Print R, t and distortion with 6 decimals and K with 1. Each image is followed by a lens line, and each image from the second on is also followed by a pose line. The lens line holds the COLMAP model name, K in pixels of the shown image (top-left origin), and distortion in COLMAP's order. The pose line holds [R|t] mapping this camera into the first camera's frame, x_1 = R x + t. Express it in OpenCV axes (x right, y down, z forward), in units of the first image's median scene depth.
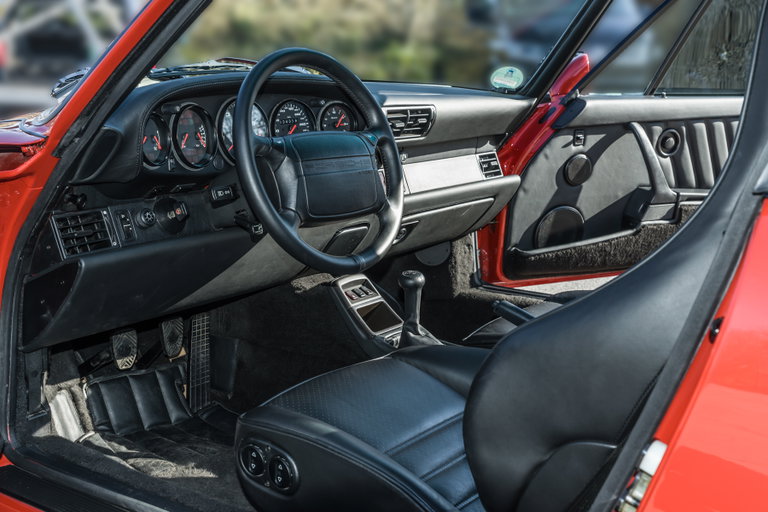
lens RADIAL K [[1003.6, 0, 384.0], [0, 1003.6, 256.0], [0, 0, 1]] dist [0.015982, 0.027614]
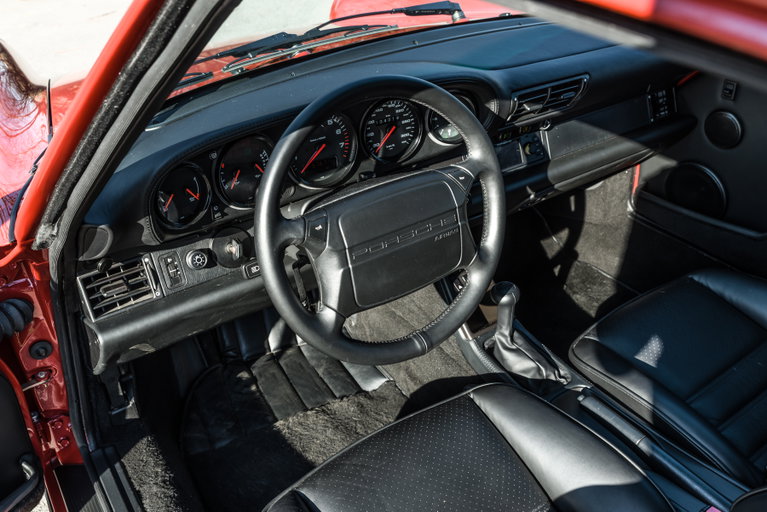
lens RADIAL K [[656.0, 0, 403.3], [0, 656.0, 255.5], [0, 0, 1]] dist [0.061453, 0.000343]
pose [[0.952868, 0.167579, -0.252902, 0.089472], [-0.052942, 0.912659, 0.405280, -0.294782], [0.298729, -0.372789, 0.878515, 0.543430]]
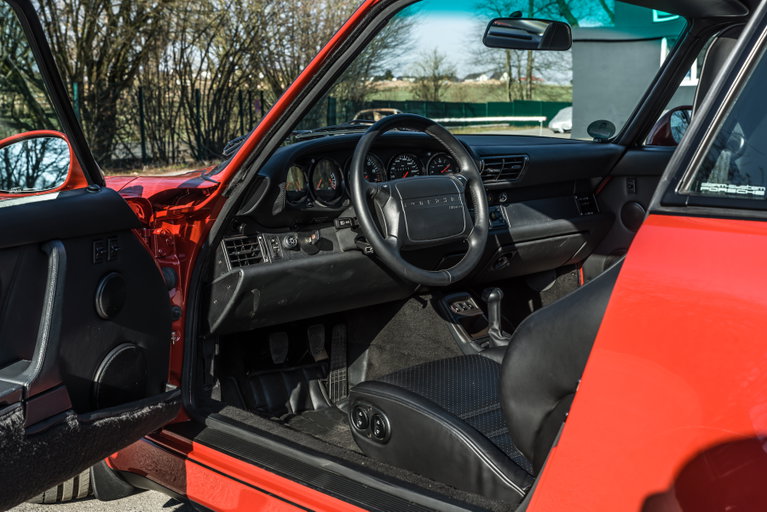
lens RADIAL K [[1037.3, 0, 383.5], [0, 1037.3, 256.0], [0, 0, 1]] dist [0.015368, 0.006870]
pose [[0.983581, 0.003047, -0.180442, 0.138989], [-0.011654, 0.998843, -0.046658, 0.044704], [0.180091, 0.047995, 0.982478, -0.345965]]
